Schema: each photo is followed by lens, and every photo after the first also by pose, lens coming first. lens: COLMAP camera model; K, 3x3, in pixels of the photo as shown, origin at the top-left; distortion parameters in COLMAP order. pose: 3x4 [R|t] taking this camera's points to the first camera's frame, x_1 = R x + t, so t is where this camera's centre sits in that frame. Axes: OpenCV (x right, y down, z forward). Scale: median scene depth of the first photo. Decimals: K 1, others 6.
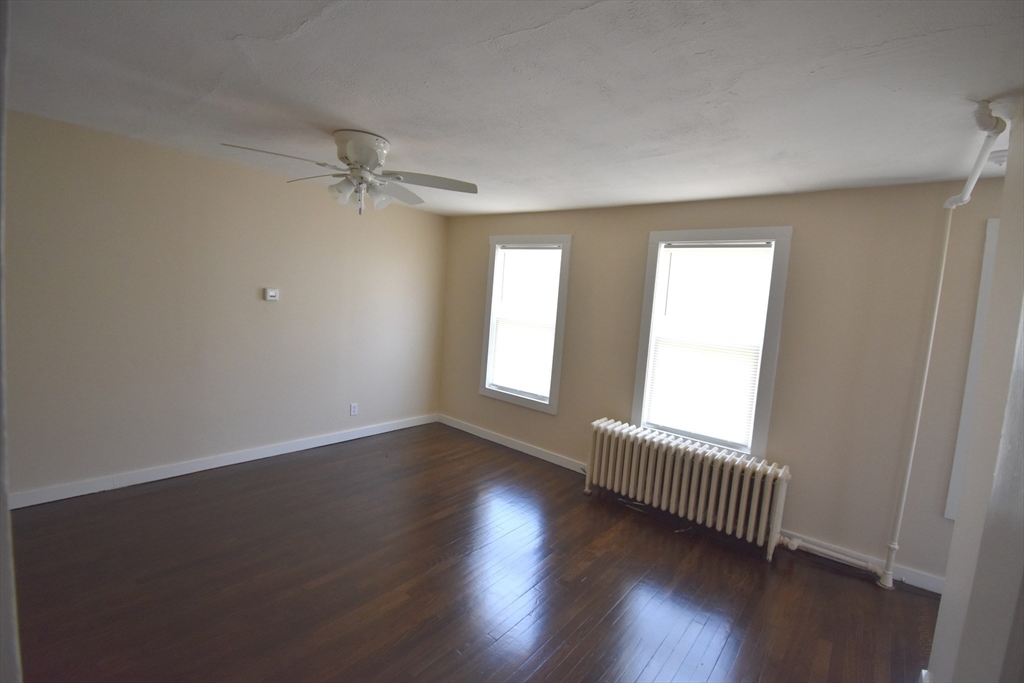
lens RADIAL K [[449.4, 0, 515.4], [0, 449.4, 341.6], [0, 0, 1]] dist [0.015243, -0.022933]
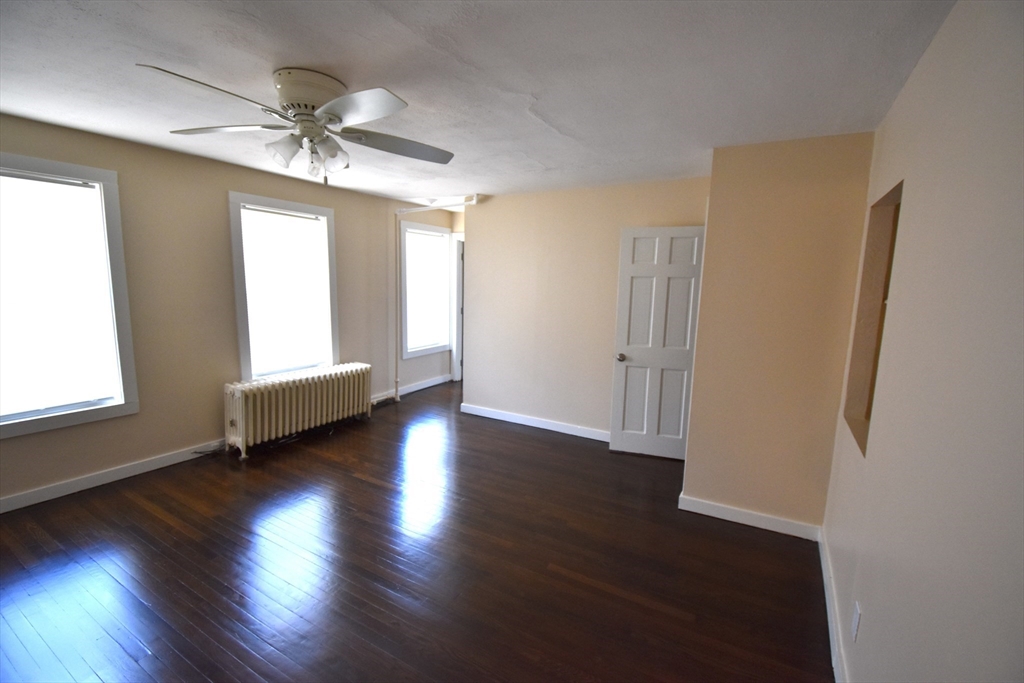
lens RADIAL K [[449.4, 0, 515.4], [0, 449.4, 341.6], [0, 0, 1]] dist [0.015243, -0.022933]
pose [[-0.176141, -0.213132, 0.961015, -0.921568], [0.052962, 0.972813, 0.225456, -0.117551], [-0.982939, 0.090610, -0.160065, 0.602356]]
